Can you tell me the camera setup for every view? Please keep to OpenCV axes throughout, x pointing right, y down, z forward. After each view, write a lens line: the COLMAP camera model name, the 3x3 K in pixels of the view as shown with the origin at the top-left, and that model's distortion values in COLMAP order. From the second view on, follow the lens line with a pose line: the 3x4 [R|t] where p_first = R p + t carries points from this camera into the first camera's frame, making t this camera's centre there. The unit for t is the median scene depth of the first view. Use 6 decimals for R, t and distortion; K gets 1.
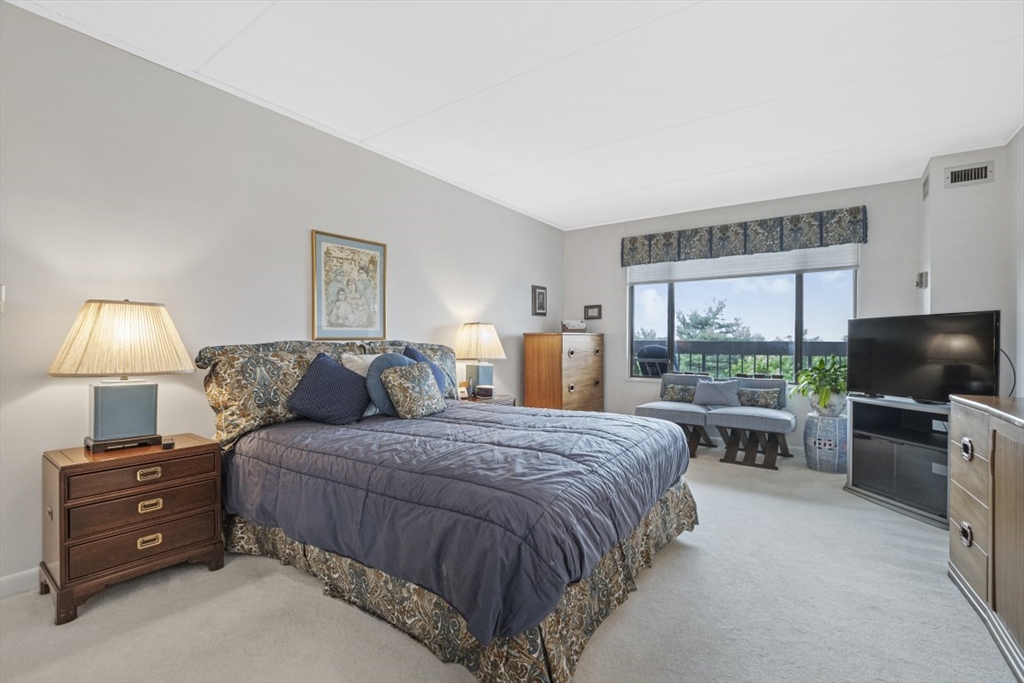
lens RADIAL K [[453.1, 0, 511.0], [0, 453.1, 336.1], [0, 0, 1]] dist [-0.019059, 0.001367]
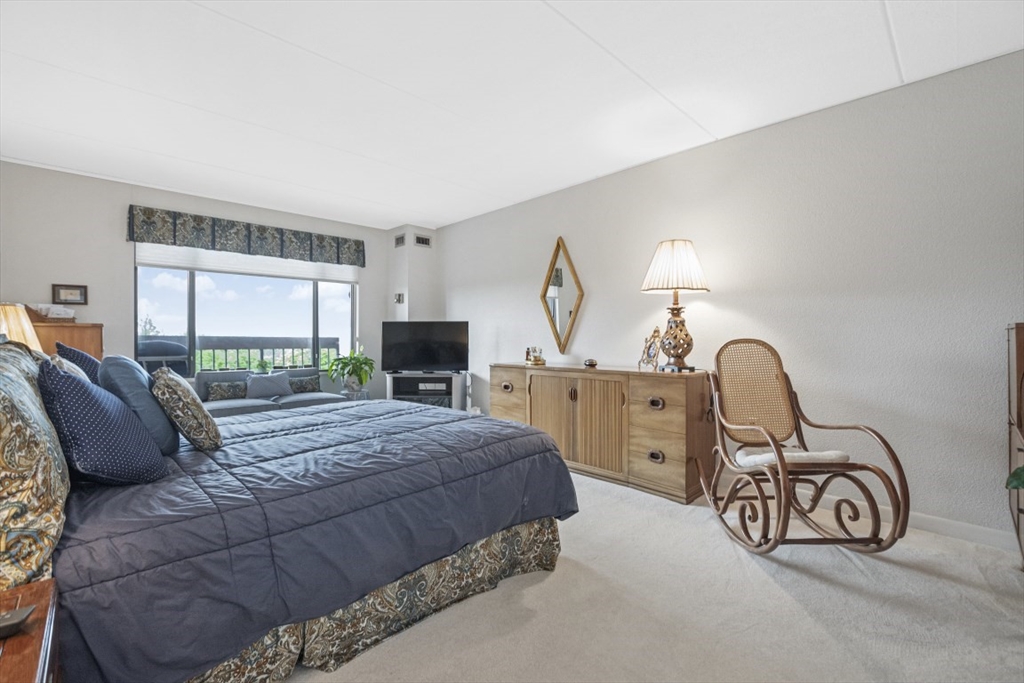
lens RADIAL K [[453.1, 0, 512.6], [0, 453.1, 338.3], [0, 0, 1]] dist [-0.019059, 0.001367]
pose [[0.173184, -0.002304, 0.984887, -0.425963], [-0.012344, 0.999914, 0.004510, 0.003756], [-0.984812, -0.012939, 0.173140, 0.224483]]
